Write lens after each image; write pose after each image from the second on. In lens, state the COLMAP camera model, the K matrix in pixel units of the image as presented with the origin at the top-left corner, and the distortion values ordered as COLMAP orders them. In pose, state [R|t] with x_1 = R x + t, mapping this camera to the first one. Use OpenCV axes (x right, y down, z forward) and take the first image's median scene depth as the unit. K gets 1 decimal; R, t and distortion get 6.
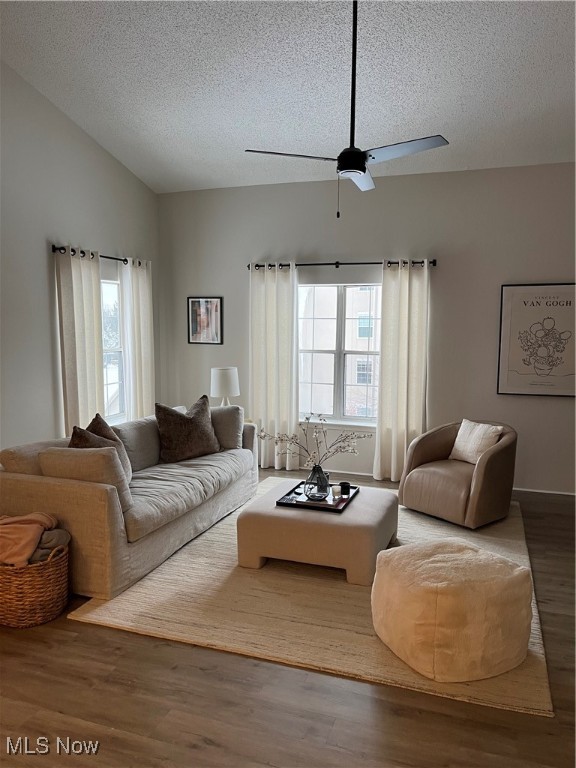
lens RADIAL K [[580.4, 0, 291.5], [0, 580.4, 387.3], [0, 0, 1]] dist [0.076743, -0.100631]
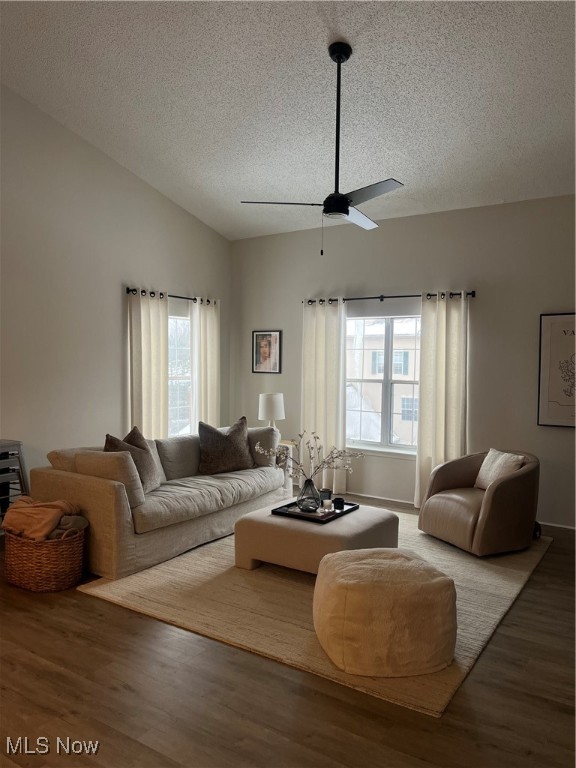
lens RADIAL K [[580.0, 0, 285.6], [0, 580.0, 385.3], [0, 0, 1]] dist [0.060105, -0.071627]
pose [[0.968205, 0.014380, -0.249745, 0.235409], [-0.031783, 0.997327, -0.065789, 0.027920], [0.248131, 0.071634, 0.966074, -0.062046]]
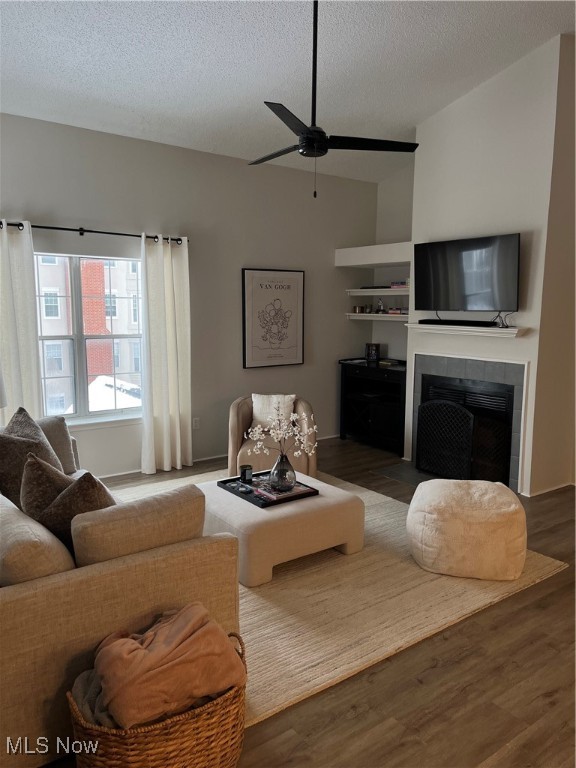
lens RADIAL K [[580.4, 0, 291.5], [0, 580.4, 387.3], [0, 0, 1]] dist [0.076743, -0.100631]
pose [[0.561215, -0.119974, 0.818929, -0.624013], [0.086449, 0.992523, 0.086162, -0.049911], [-0.823143, 0.022440, 0.567390, 0.386439]]
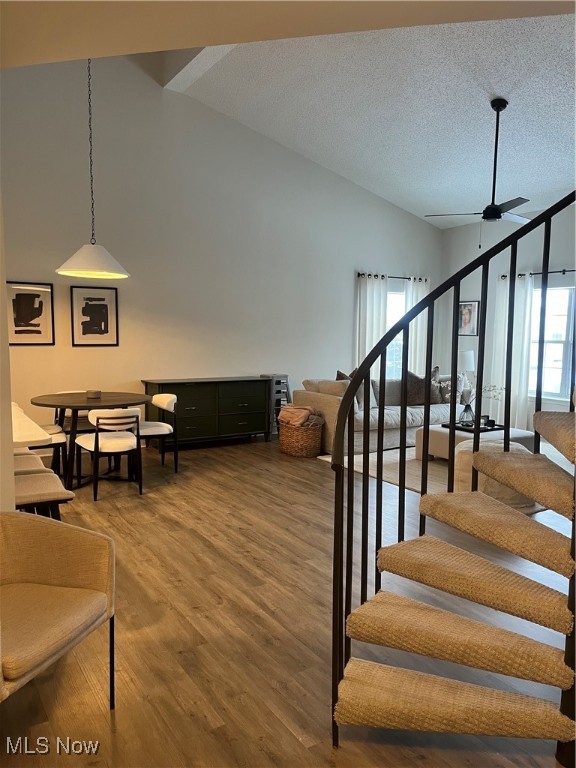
lens RADIAL K [[580.4, 0, 291.5], [0, 580.4, 387.3], [0, 0, 1]] dist [0.076743, -0.100631]
pose [[0.786764, 0.064880, -0.613835, 0.554719], [-0.076933, 0.997013, 0.006775, 0.099882], [0.612441, 0.041894, 0.789405, -0.474374]]
